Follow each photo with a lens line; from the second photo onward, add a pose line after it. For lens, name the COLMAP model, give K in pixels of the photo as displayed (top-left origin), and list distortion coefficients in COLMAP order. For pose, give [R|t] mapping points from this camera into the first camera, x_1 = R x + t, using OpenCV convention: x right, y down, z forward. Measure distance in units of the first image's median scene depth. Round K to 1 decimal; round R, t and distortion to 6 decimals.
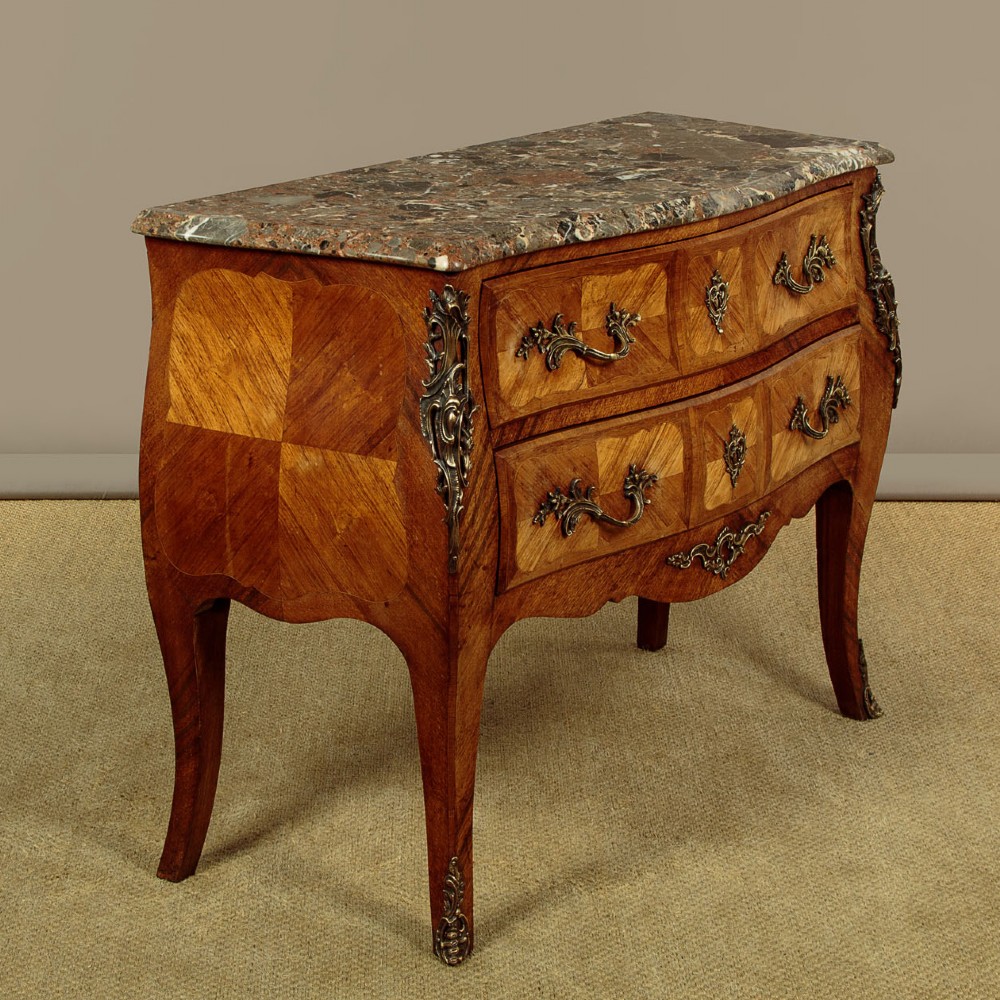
lens RADIAL K [[2632.8, 0, 631.3], [0, 2632.8, 198.6], [0, 0, 1]] dist [0.046589, 0.139035]
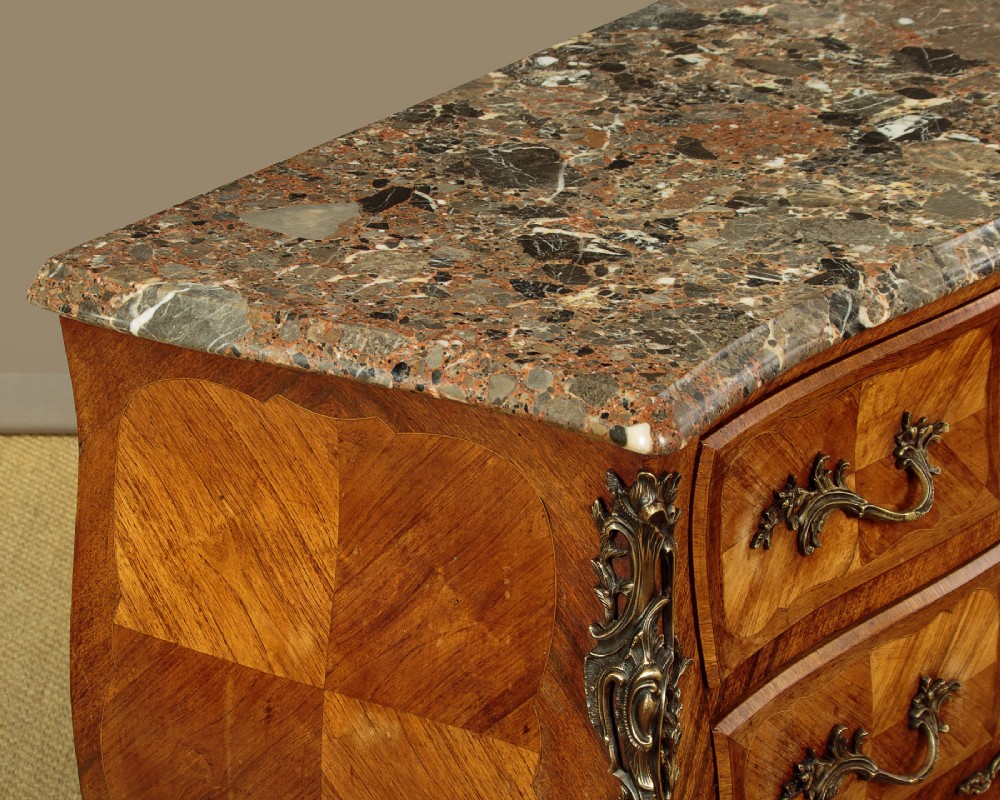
lens RADIAL K [[2484.7, 0, 569.4], [0, 2484.7, 483.4], [0, 0, 1]] dist [0.086247, 0.667620]
pose [[0.999987, 0.000573, 0.005149, -0.082047], [-0.002061, 0.955828, 0.293920, -0.102195], [-0.004753, -0.293927, 0.955816, 0.500519]]
